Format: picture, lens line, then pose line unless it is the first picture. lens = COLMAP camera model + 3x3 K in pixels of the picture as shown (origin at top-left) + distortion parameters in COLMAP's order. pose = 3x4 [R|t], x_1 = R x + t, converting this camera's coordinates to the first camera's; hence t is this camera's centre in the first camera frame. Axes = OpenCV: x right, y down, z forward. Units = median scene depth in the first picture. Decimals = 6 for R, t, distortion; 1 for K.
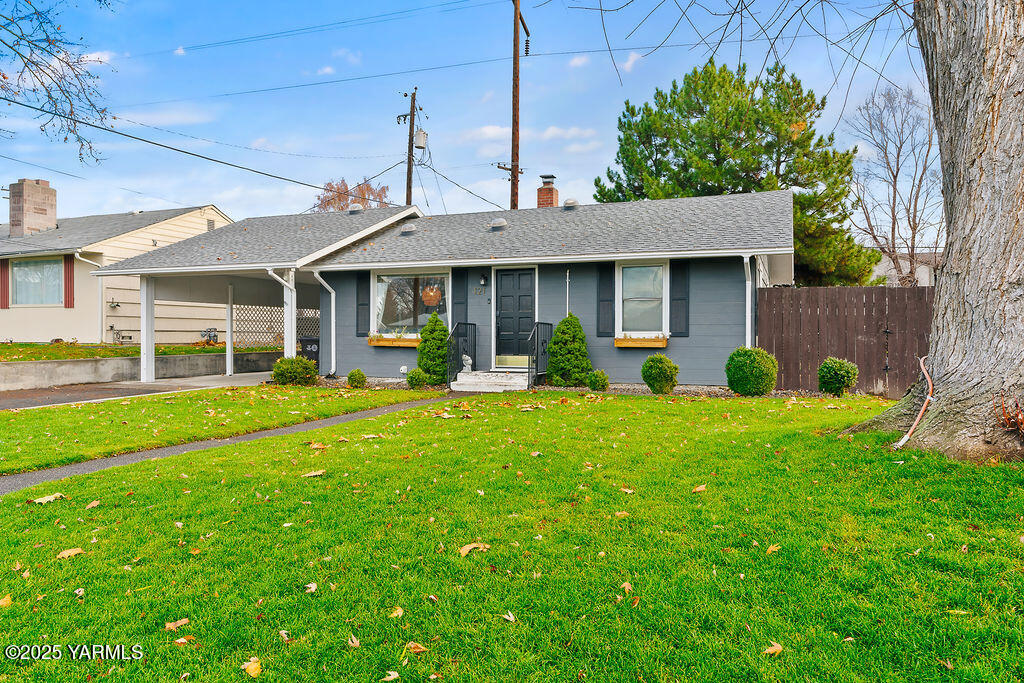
lens RADIAL K [[725.6, 0, 514.7], [0, 725.6, 339.5], [0, 0, 1]] dist [0.005196, -0.003930]
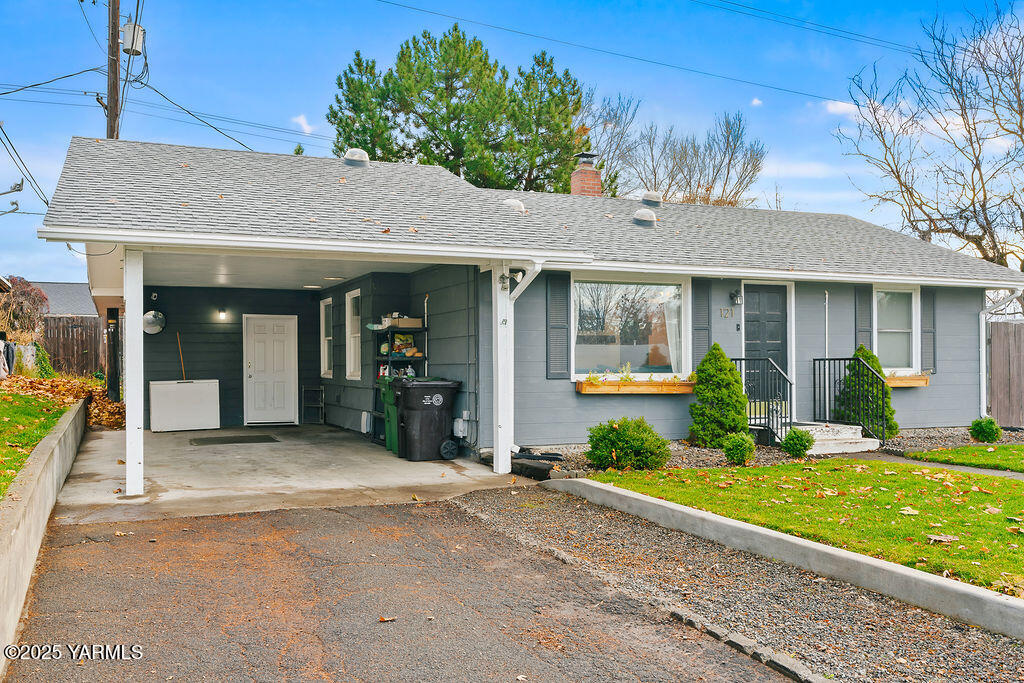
lens RADIAL K [[885.8, 0, 522.0], [0, 885.8, 346.8], [0, 0, 1]] dist [0.005087, 0.005154]
pose [[0.719631, 0.004812, 0.694340, -0.773193], [0.006825, 0.999879, -0.014003, -0.021756], [-0.694323, 0.014816, 0.719511, 0.494458]]
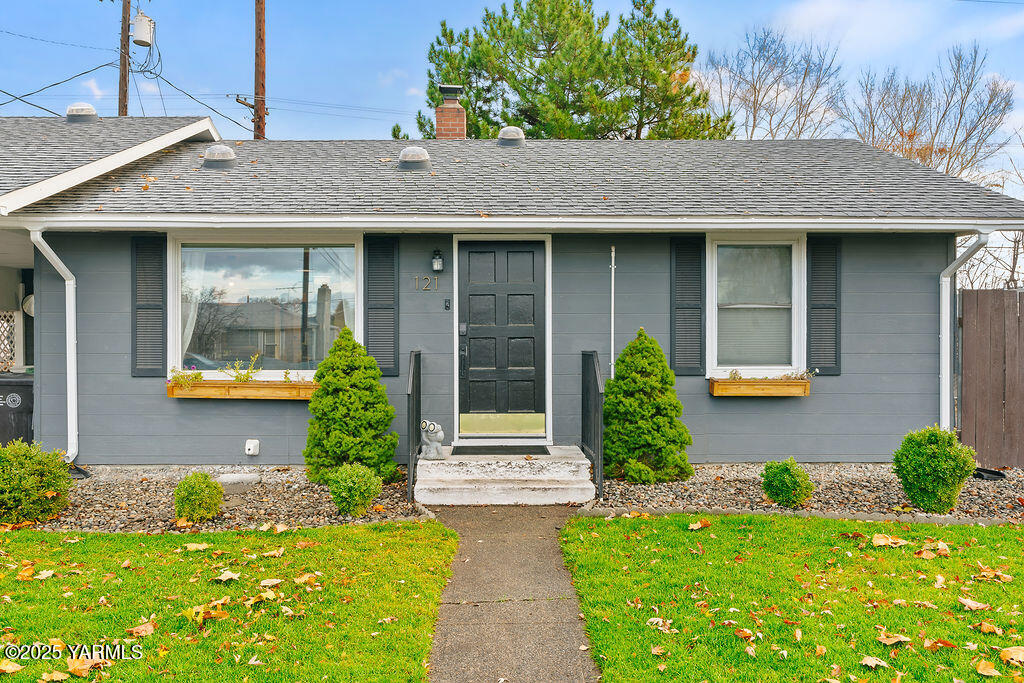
lens RADIAL K [[834.8, 0, 509.1], [0, 834.8, 338.9], [0, 0, 1]] dist [0.006654, -0.001145]
pose [[0.930066, -0.002940, 0.367380, -0.196836], [0.002991, 0.999995, 0.000429, -0.028206], [-0.367380, 0.000700, 0.930071, 0.439441]]
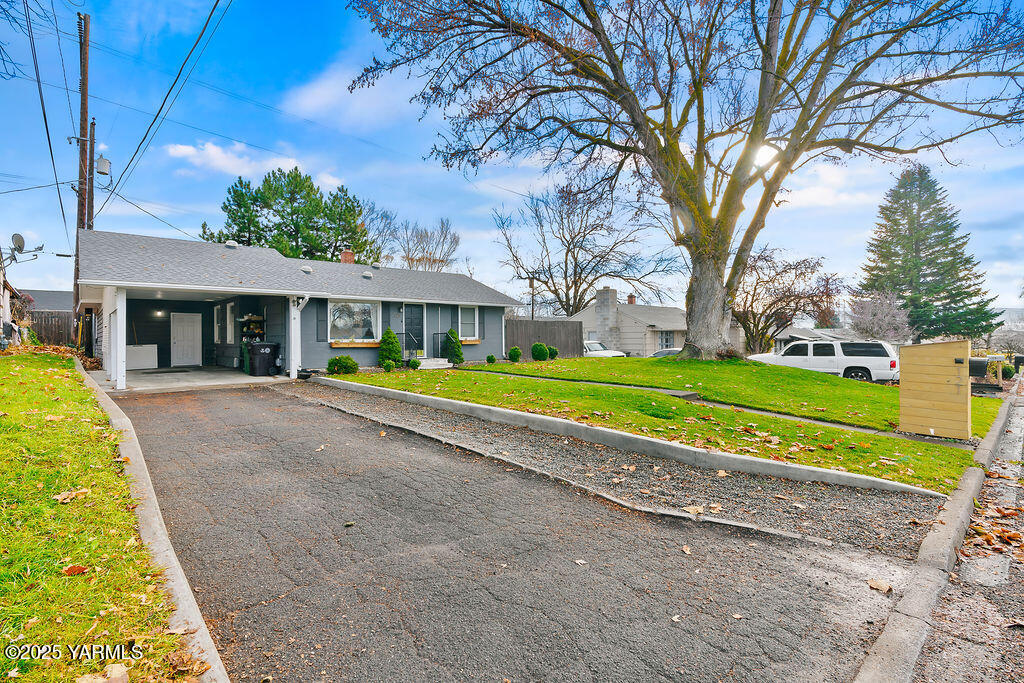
lens RADIAL K [[472.8, 0, 514.3], [0, 472.8, 324.7], [0, 0, 1]] dist [-0.011693, 0.006325]
pose [[0.452867, 0.013731, 0.891472, -0.935173], [0.010705, 0.999726, -0.020837, -0.015026], [-0.891514, 0.018980, 0.452596, 0.196718]]
